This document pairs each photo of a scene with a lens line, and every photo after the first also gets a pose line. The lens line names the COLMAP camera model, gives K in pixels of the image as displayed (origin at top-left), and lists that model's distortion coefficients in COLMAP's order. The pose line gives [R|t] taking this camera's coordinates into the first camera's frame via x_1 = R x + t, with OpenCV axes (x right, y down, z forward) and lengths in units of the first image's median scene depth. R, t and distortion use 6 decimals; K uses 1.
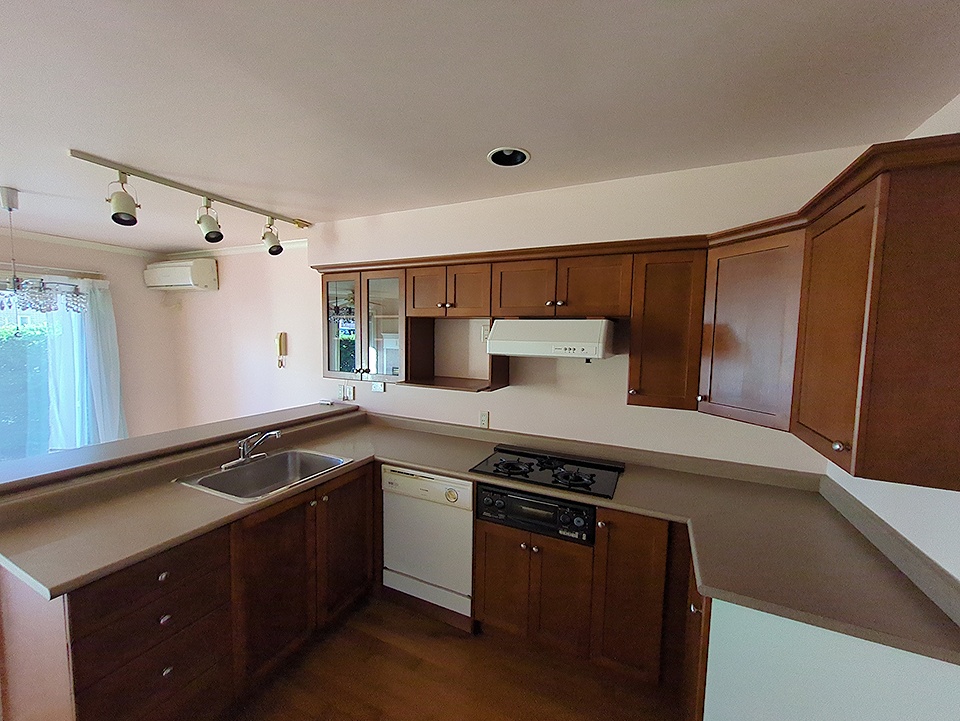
lens RADIAL K [[378.4, 0, 483.1], [0, 378.4, 363.4], [0, 0, 1]] dist [0.000739, 0.000951]
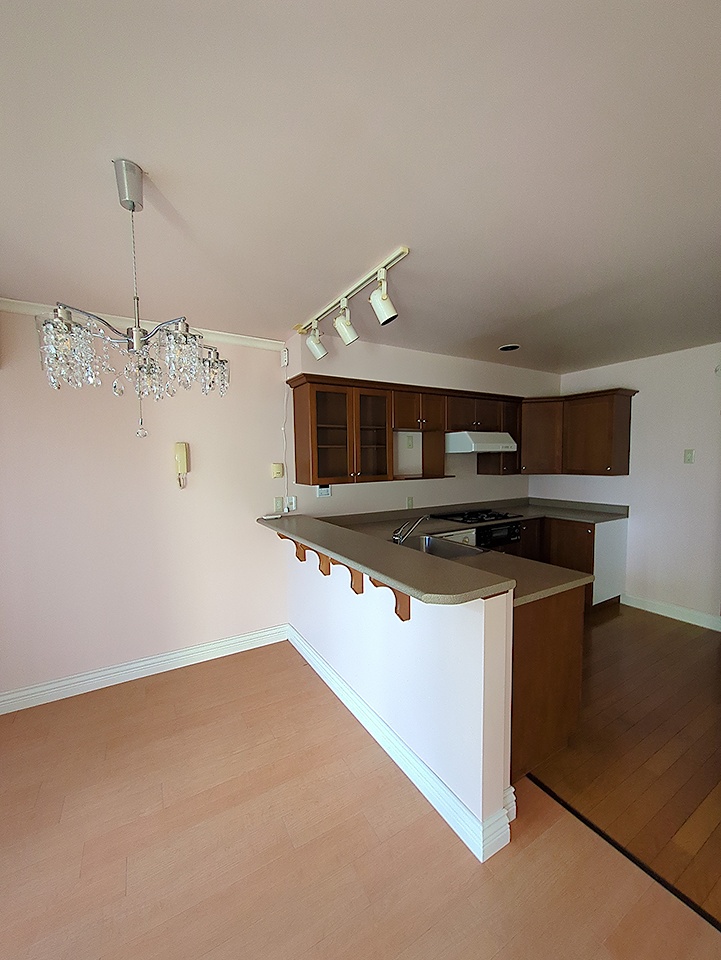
lens RADIAL K [[378.4, 0, 360.9], [0, 378.4, 487.1], [0, 0, 1]] dist [0.000739, 0.000951]
pose [[0.565391, -0.091699, 0.819710, -1.688720], [0.088849, 0.994789, 0.050002, 0.004157], [-0.820024, 0.044560, 0.570592, 0.460324]]
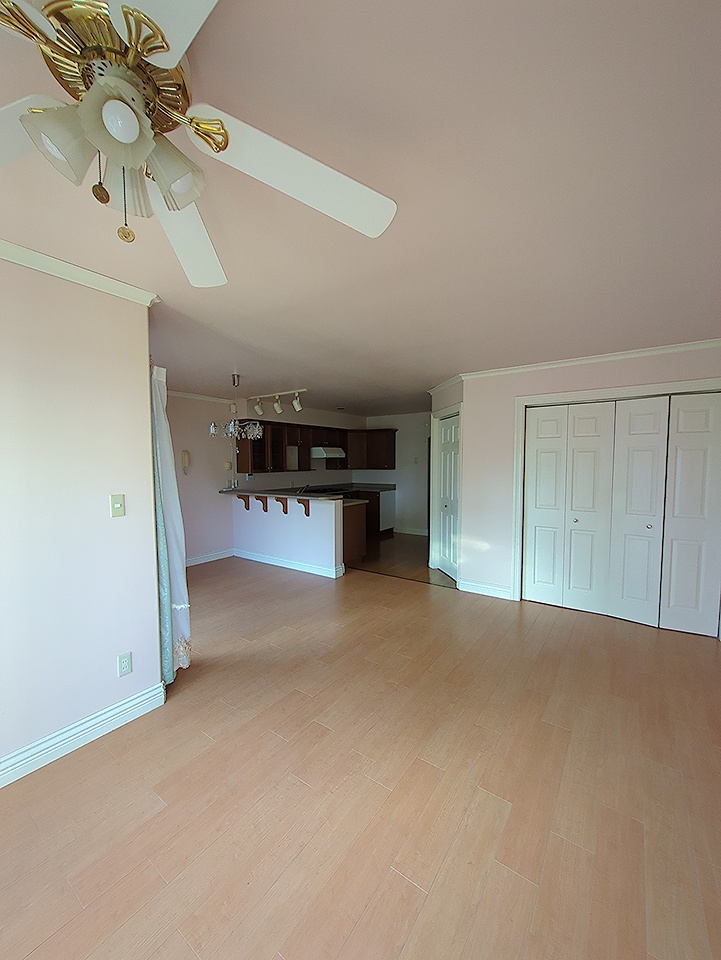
lens RADIAL K [[378.4, 0, 362.2], [0, 378.4, 483.6], [0, 0, 1]] dist [0.000739, 0.000951]
pose [[0.179731, -0.087028, 0.979859, -3.306500], [0.077551, 0.994232, 0.074080, -0.017422], [-0.980654, 0.062674, 0.185444, 0.060391]]
